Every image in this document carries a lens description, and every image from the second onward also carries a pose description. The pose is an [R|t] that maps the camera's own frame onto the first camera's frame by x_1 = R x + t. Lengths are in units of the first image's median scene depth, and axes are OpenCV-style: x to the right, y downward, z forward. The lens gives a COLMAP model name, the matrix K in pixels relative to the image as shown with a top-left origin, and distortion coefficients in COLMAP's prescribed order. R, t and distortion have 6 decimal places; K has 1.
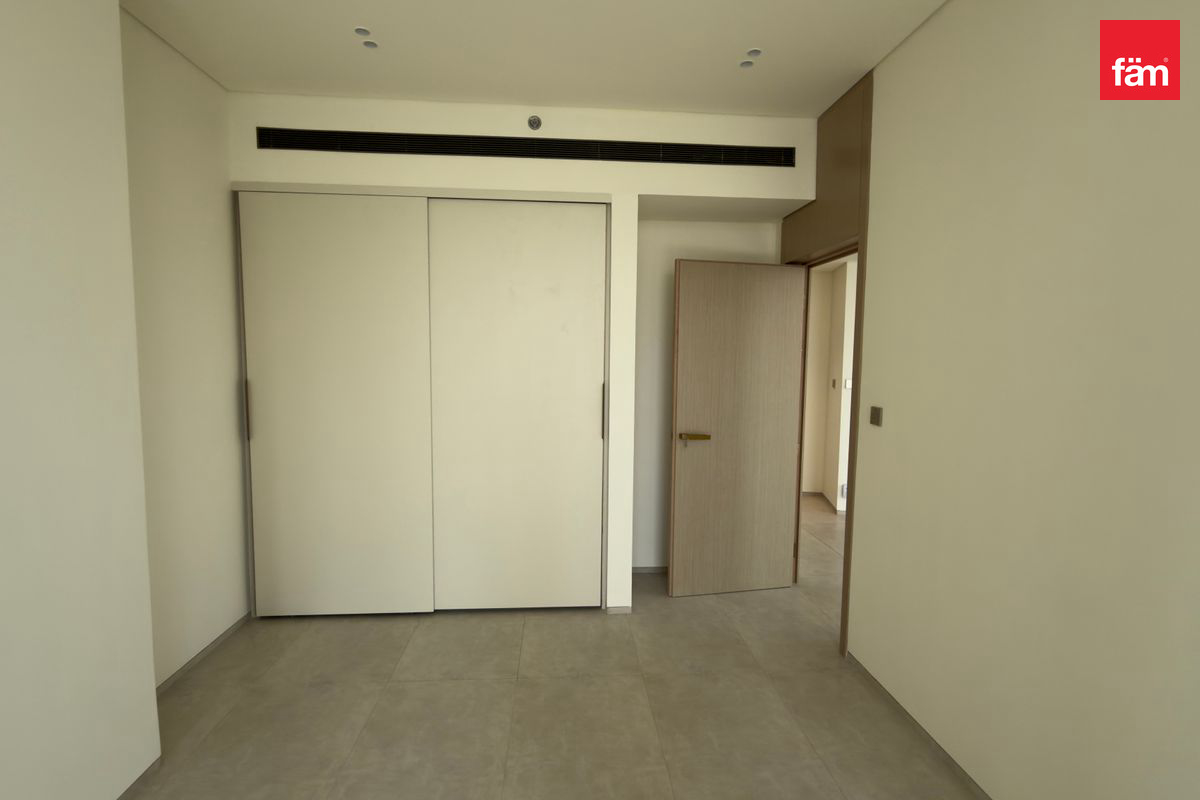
lens RADIAL K [[566.8, 0, 596.6], [0, 566.8, 399.0], [0, 0, 1]] dist [0.003891, 0.000316]
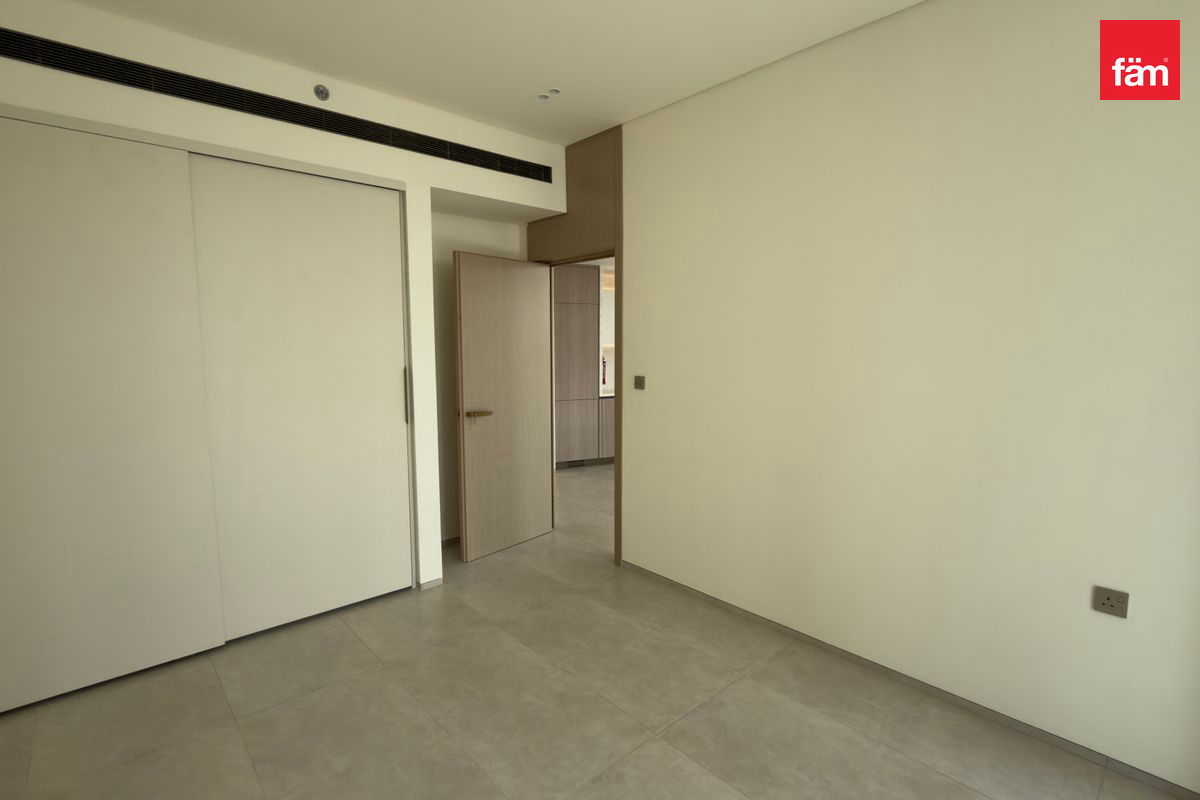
lens RADIAL K [[566.8, 0, 596.6], [0, 566.8, 399.0], [0, 0, 1]] dist [0.003891, 0.000316]
pose [[0.789649, -0.073704, 0.609116, -0.346869], [0.058204, 0.997280, 0.045217, 0.001268], [-0.610792, -0.000253, 0.791791, -0.018230]]
